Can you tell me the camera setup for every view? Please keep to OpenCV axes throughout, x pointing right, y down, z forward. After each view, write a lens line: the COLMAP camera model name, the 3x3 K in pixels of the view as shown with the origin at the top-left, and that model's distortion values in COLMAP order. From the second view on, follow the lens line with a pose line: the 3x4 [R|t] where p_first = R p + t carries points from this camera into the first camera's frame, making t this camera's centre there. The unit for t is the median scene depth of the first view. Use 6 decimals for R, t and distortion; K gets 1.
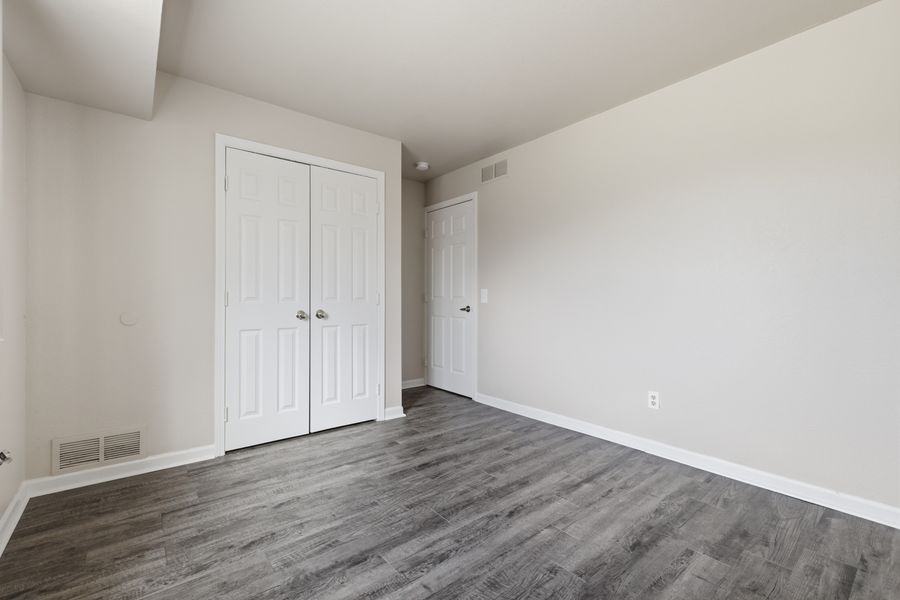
lens RADIAL K [[392.5, 0, 449.9], [0, 392.5, 299.5], [0, 0, 1]] dist [-0.001144, -0.000053]
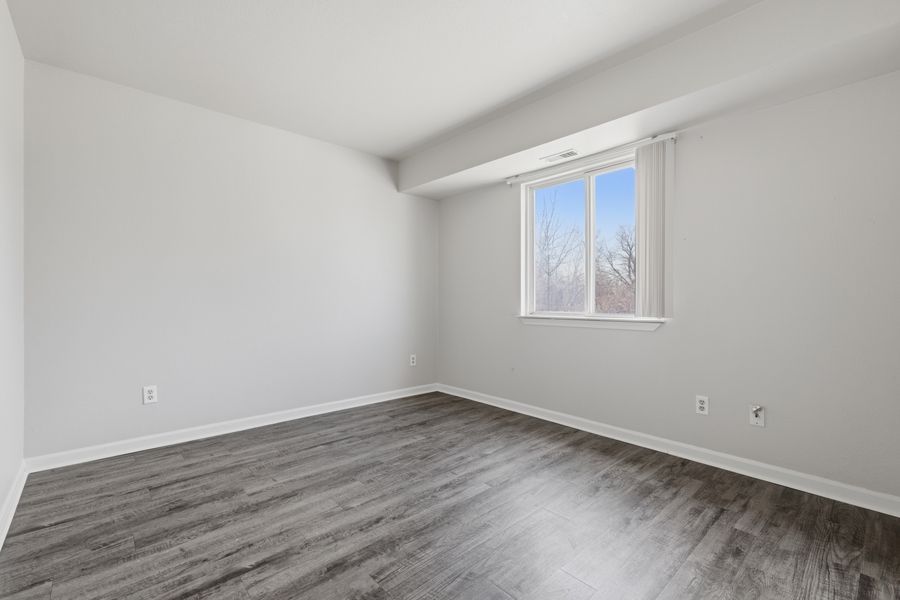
lens RADIAL K [[392.5, 0, 450.0], [0, 392.5, 298.4], [0, 0, 1]] dist [-0.001144, -0.000053]
pose [[-0.998598, -0.001087, -0.052932, 0.033495], [-0.001289, 0.999992, 0.003777, -0.001972], [0.052928, 0.003839, -0.998591, 2.066788]]
